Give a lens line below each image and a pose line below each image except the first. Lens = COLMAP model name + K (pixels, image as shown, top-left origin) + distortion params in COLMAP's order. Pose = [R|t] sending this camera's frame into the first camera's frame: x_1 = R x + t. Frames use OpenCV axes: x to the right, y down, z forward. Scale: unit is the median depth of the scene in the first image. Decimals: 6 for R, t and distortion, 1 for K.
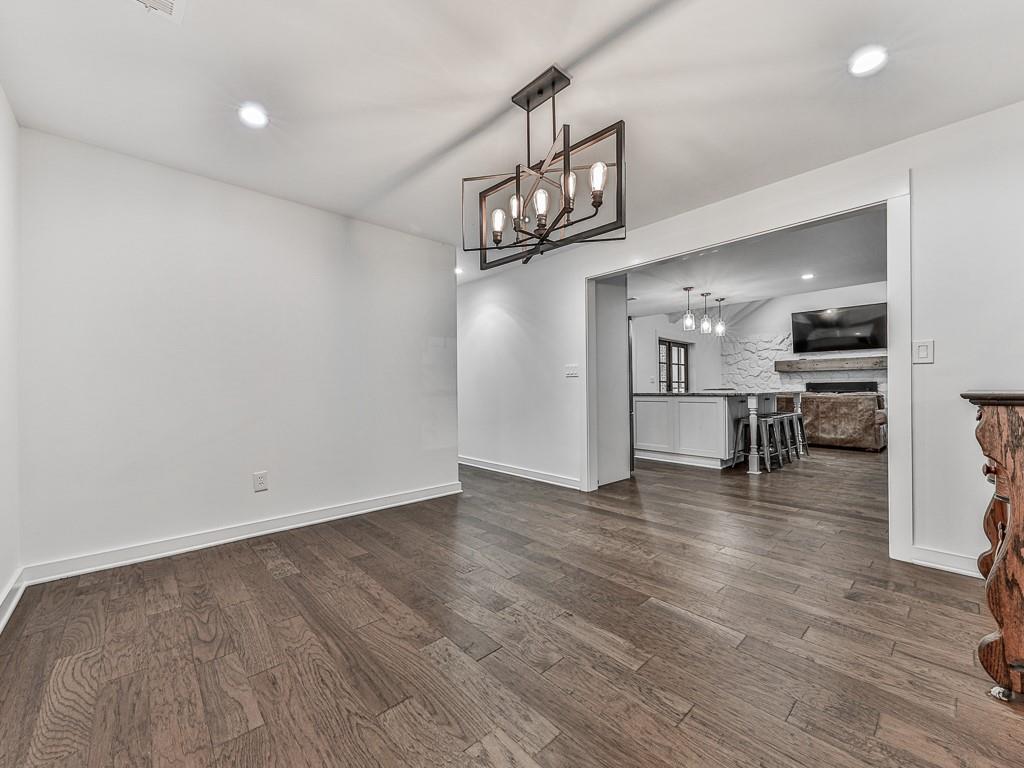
lens RADIAL K [[412.5, 0, 487.7], [0, 412.5, 385.0], [0, 0, 1]] dist [0.000338, -0.000192]
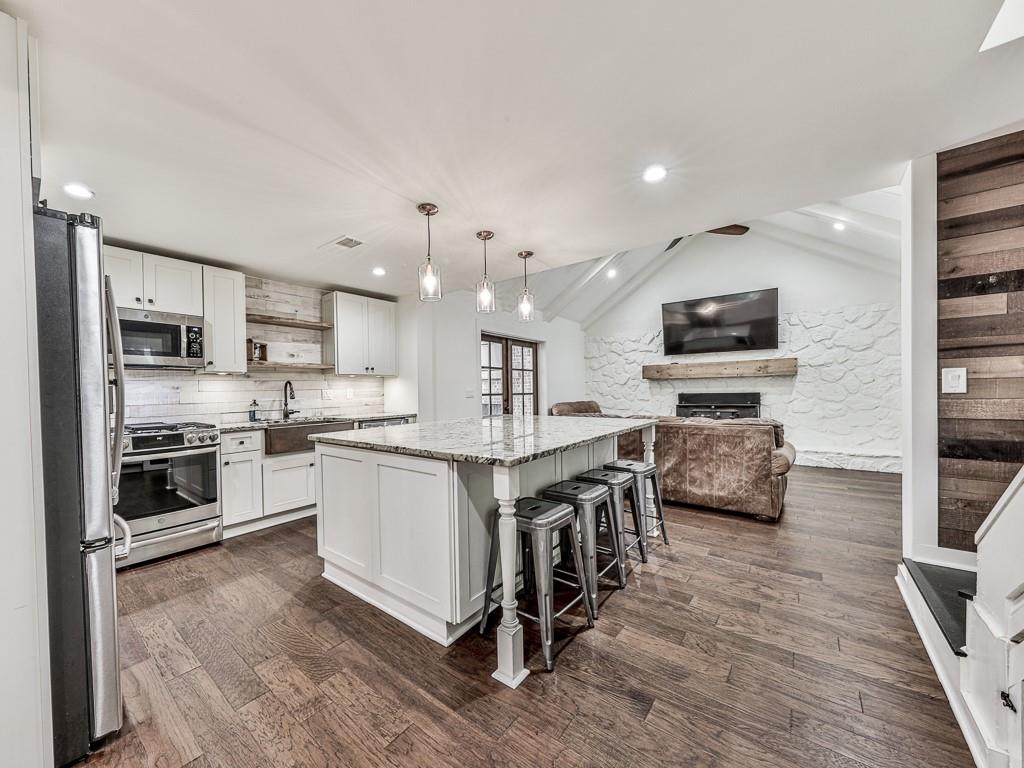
lens RADIAL K [[391.3, 0, 479.1], [0, 391.3, 395.9], [0, 0, 1]] dist [0.001395, 0.000007]
pose [[0.986745, -0.011355, 0.161883, 0.294787], [0.007804, 0.999715, 0.022556, -0.021540], [-0.162093, -0.020993, 0.986552, 0.347881]]
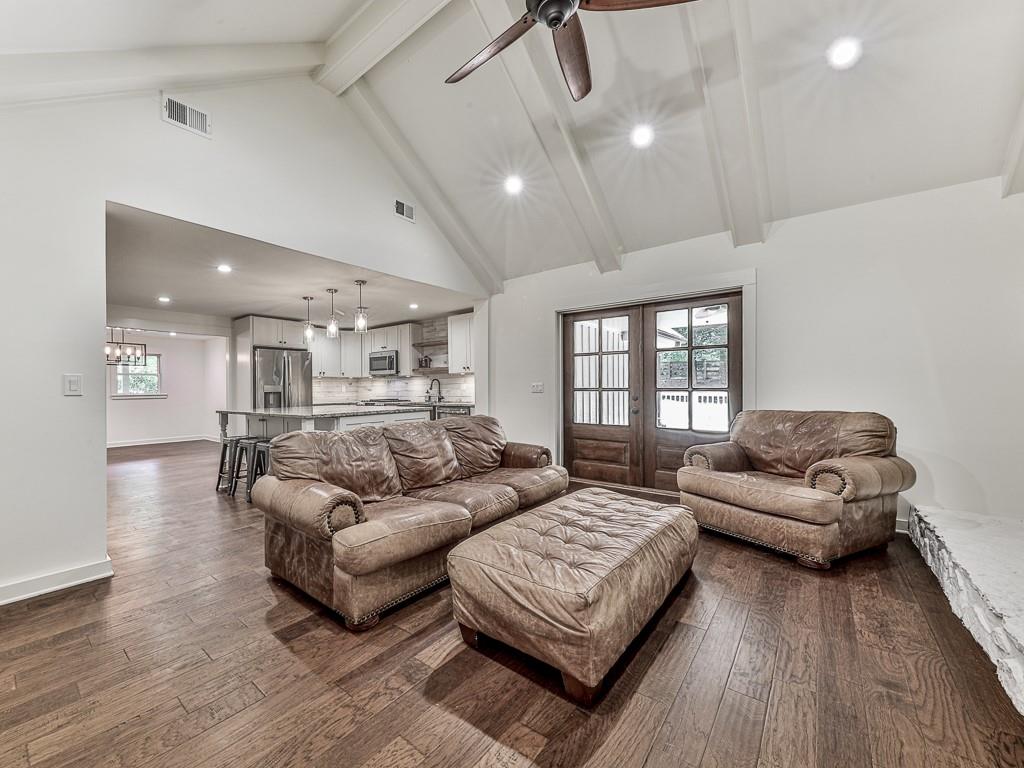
lens RADIAL K [[414.8, 0, 458.8], [0, 414.8, 390.8], [0, 0, 1]] dist [0.000386, -0.000049]
pose [[0.142163, 0.009638, -0.989796, 0.929063], [0.016878, 0.999784, 0.012160, -0.016468], [0.989699, -0.018434, 0.141970, 0.758492]]
